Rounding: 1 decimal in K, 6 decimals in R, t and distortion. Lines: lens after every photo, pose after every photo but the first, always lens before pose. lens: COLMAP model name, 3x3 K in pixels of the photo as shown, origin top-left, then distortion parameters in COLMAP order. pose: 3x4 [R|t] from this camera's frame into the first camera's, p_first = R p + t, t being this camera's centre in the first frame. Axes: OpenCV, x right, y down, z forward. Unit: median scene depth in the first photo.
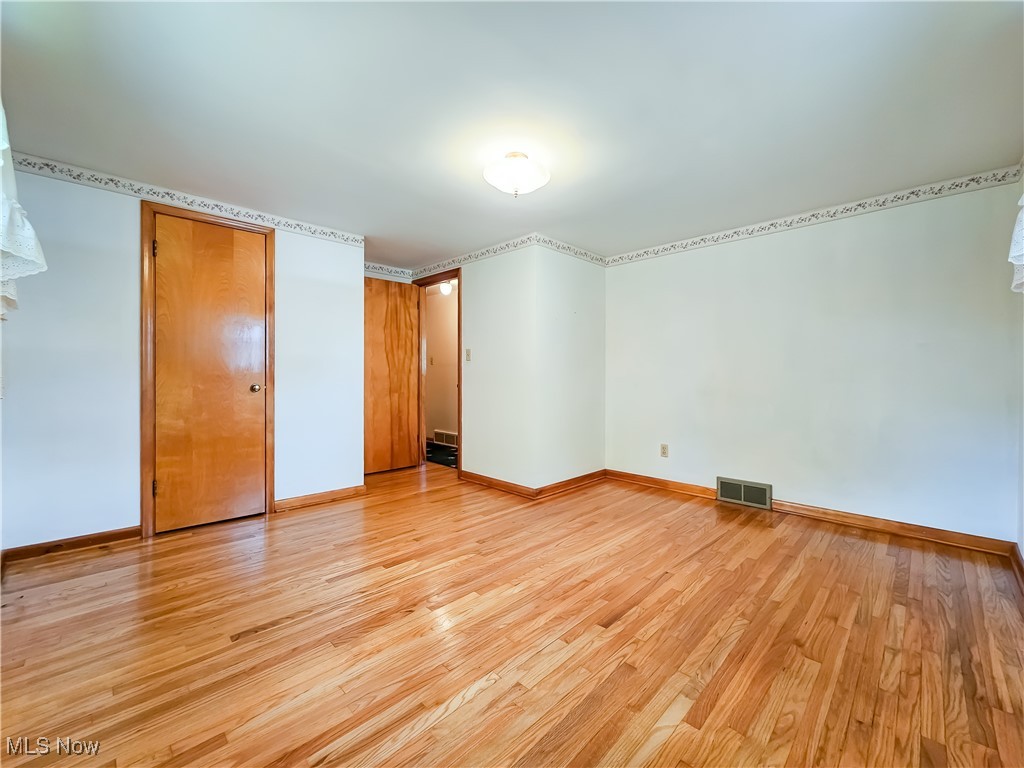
lens RADIAL K [[440.9, 0, 513.3], [0, 440.9, 380.0], [0, 0, 1]] dist [-0.000374, 0.000064]
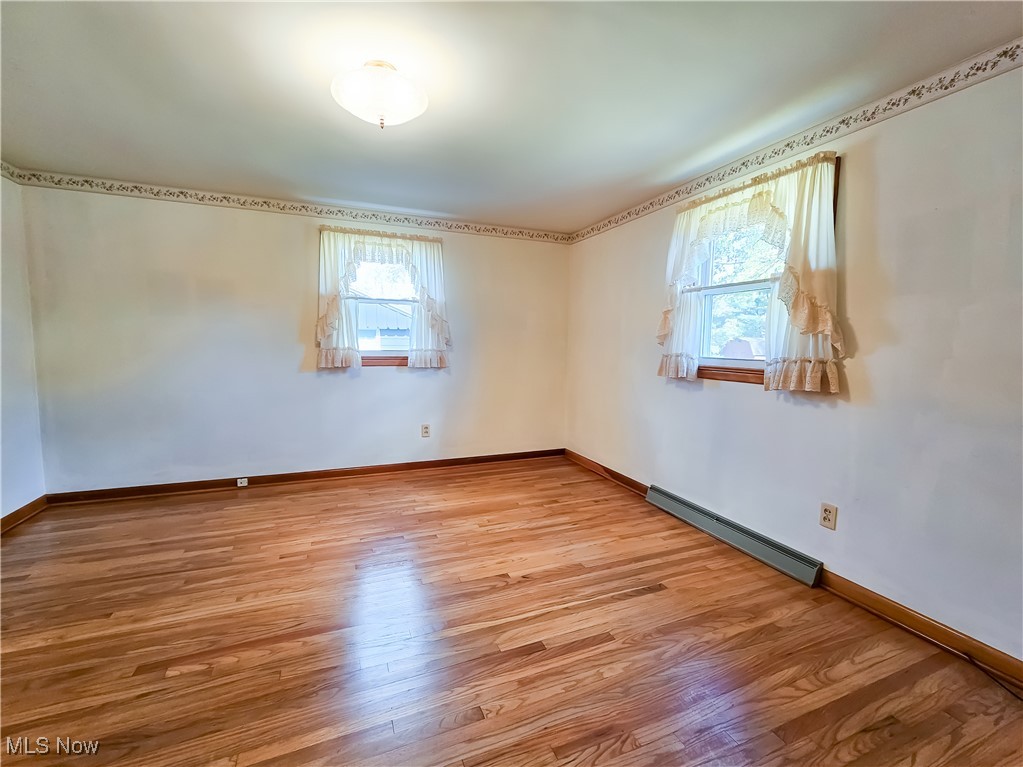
lens RADIAL K [[440.5, 0, 507.7], [0, 440.5, 385.8], [0, 0, 1]] dist [-0.000374, 0.000064]
pose [[-0.921625, -0.053790, 0.384336, -0.583991], [-0.009799, 0.993258, 0.115513, -0.096976], [-0.387959, 0.102694, -0.915938, 1.939536]]
